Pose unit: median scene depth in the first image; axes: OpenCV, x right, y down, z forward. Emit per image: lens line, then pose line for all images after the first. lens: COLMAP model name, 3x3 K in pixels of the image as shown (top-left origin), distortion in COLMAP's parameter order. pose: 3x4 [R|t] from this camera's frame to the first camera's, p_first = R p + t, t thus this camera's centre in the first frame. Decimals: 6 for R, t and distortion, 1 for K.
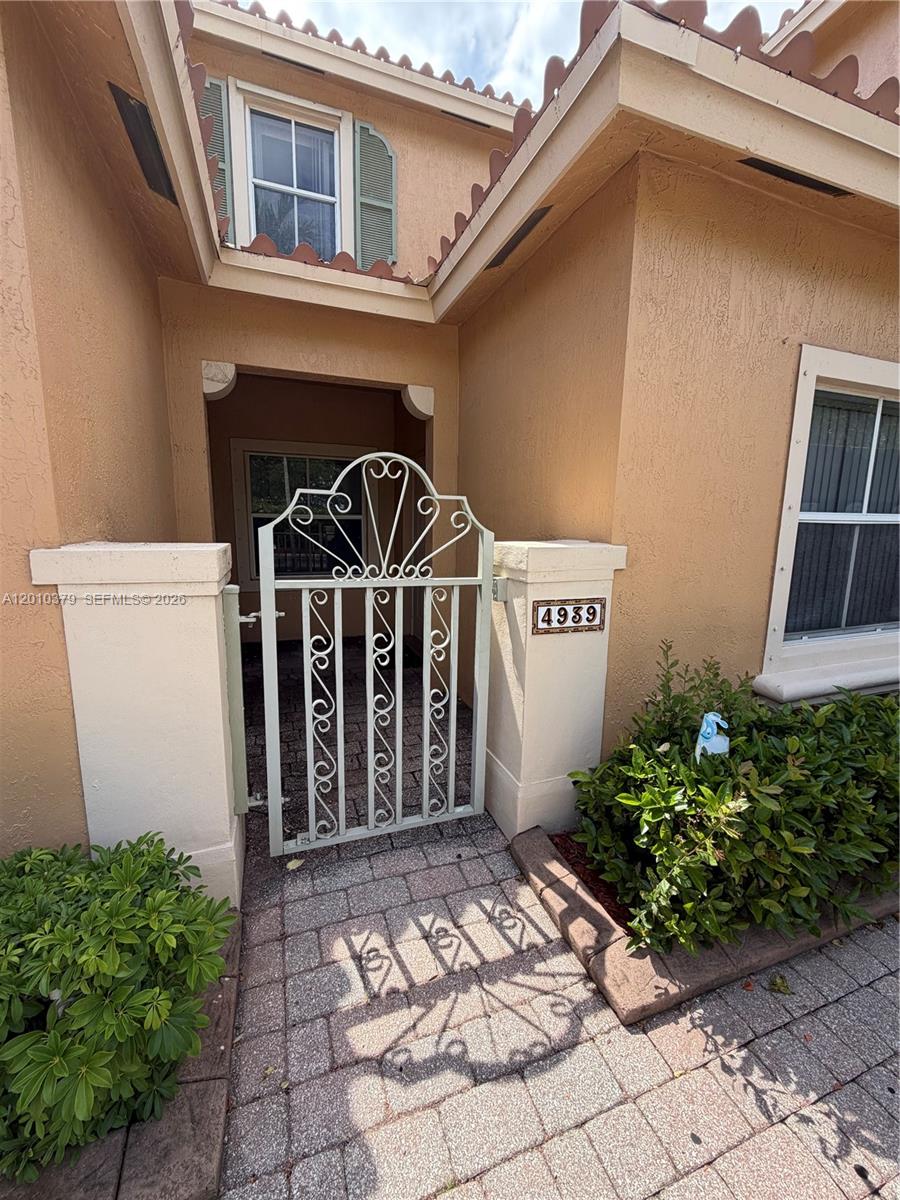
lens RADIAL K [[476.1, 0, 448.1], [0, 476.1, 597.4], [0, 0, 1]] dist [0.000947, 0.000155]
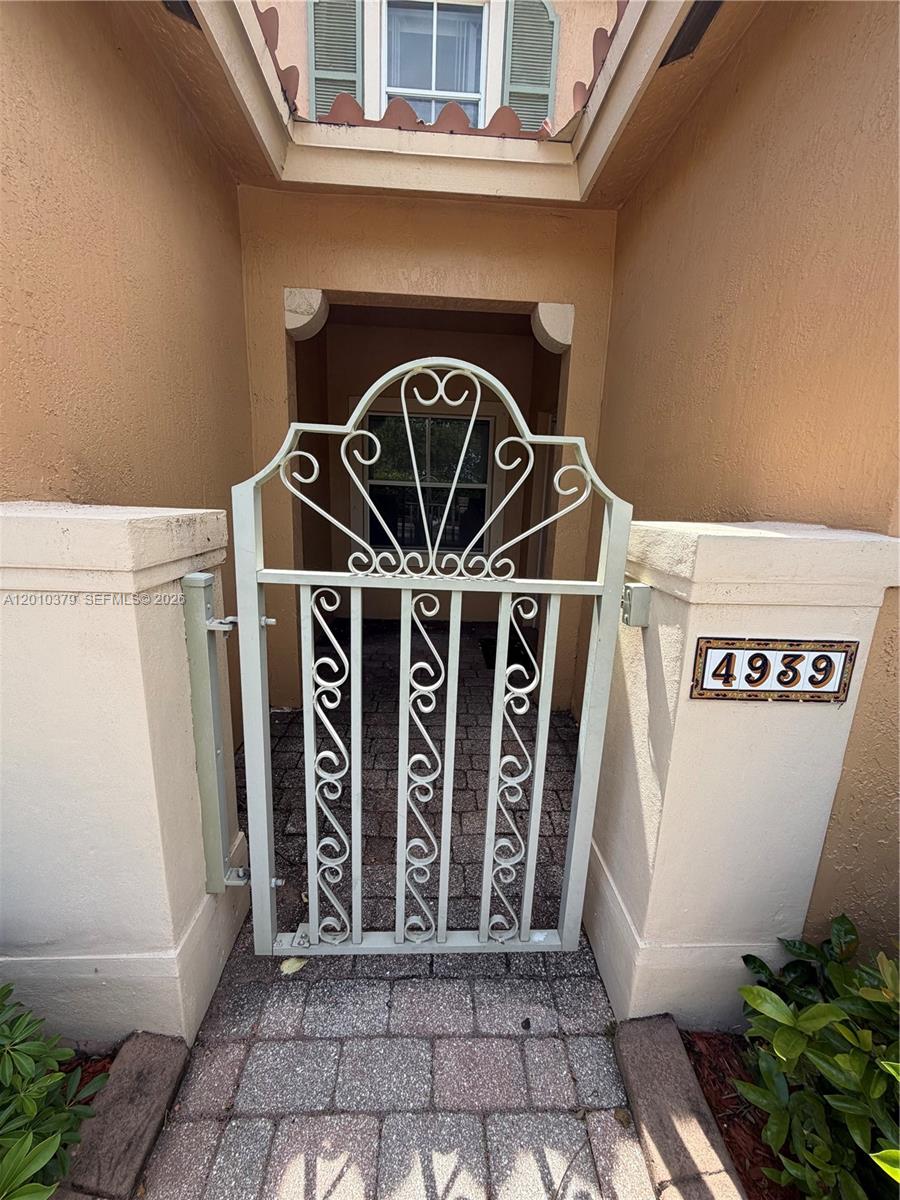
lens RADIAL K [[476.1, 0, 448.1], [0, 476.1, 597.4], [0, 0, 1]] dist [0.000947, 0.000155]
pose [[0.952872, 0.082766, -0.291865, 0.063610], [-0.066337, 0.995628, 0.065760, -0.051642], [0.296032, -0.043299, 0.954196, 0.408664]]
